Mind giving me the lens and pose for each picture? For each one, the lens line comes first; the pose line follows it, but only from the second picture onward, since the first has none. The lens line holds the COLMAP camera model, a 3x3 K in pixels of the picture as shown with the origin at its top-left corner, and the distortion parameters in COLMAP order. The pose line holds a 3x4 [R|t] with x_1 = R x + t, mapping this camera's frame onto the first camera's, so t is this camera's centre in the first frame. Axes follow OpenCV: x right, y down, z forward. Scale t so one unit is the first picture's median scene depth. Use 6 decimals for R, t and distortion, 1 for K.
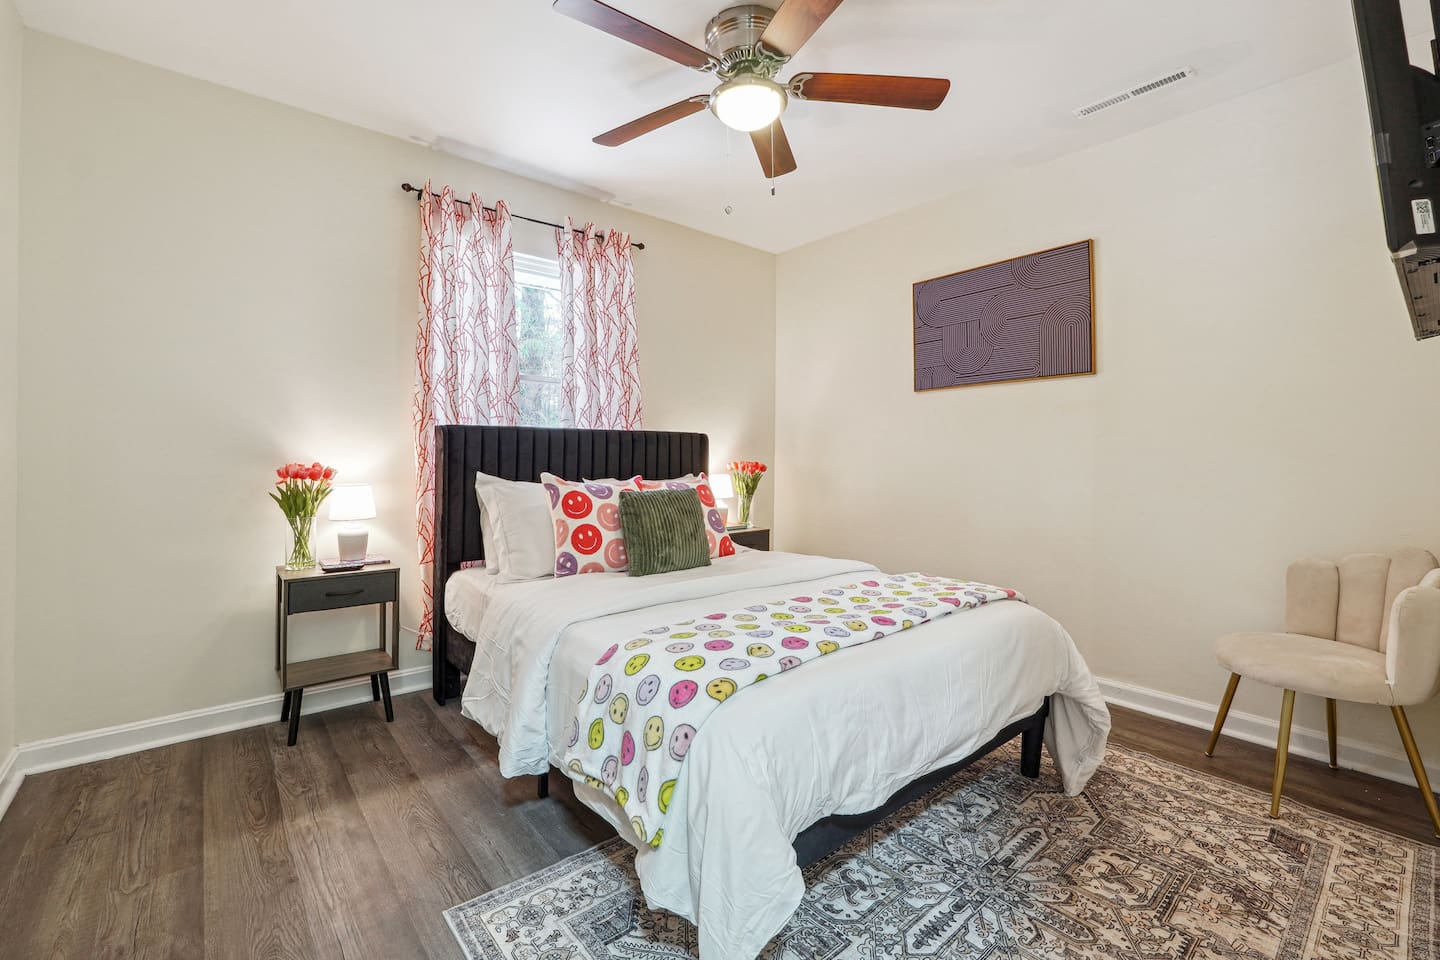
lens RADIAL K [[600.4, 0, 716.1], [0, 600.4, 460.2], [0, 0, 1]] dist [-0.003054, 0.000160]
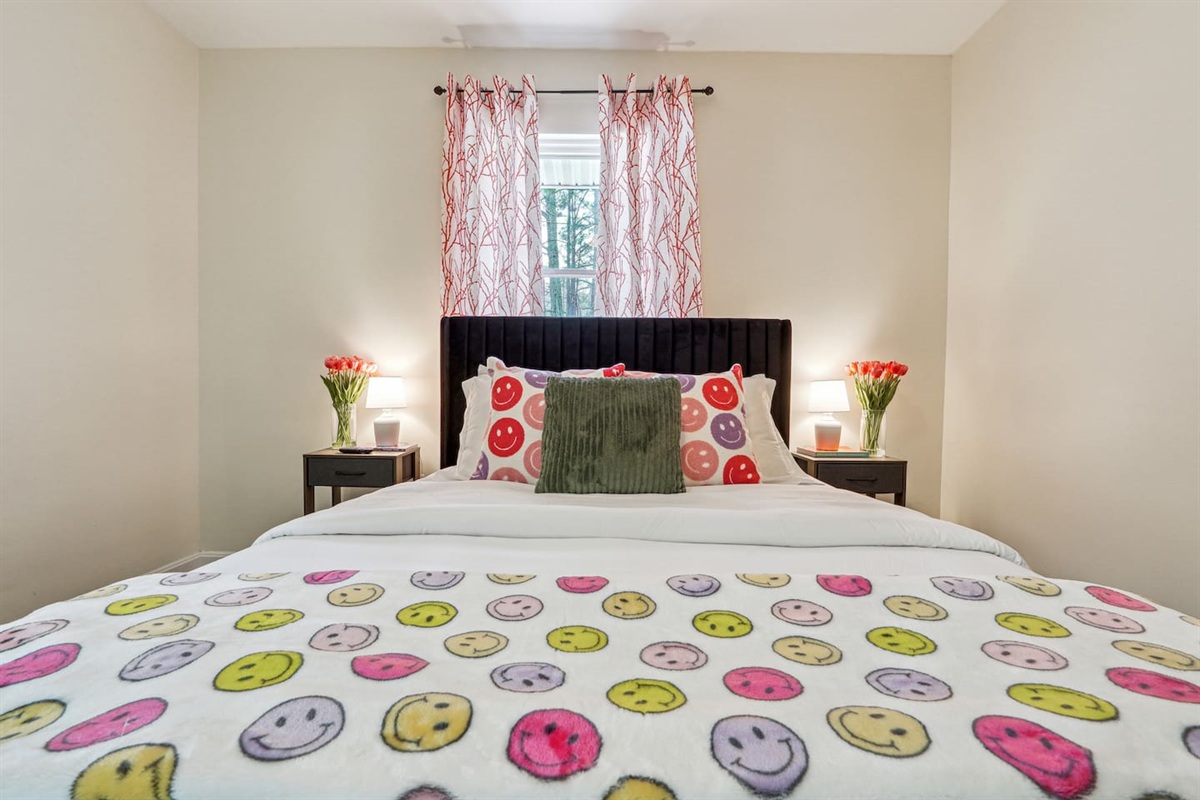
lens RADIAL K [[510.2, 0, 596.4], [0, 510.2, 403.9], [0, 0, 1]] dist [-0.011687, -0.000101]
pose [[0.767749, 0.017639, -0.640508, 0.249681], [-0.013380, 0.999844, 0.011497, 0.067416], [0.640611, -0.000257, 0.767865, 0.482503]]
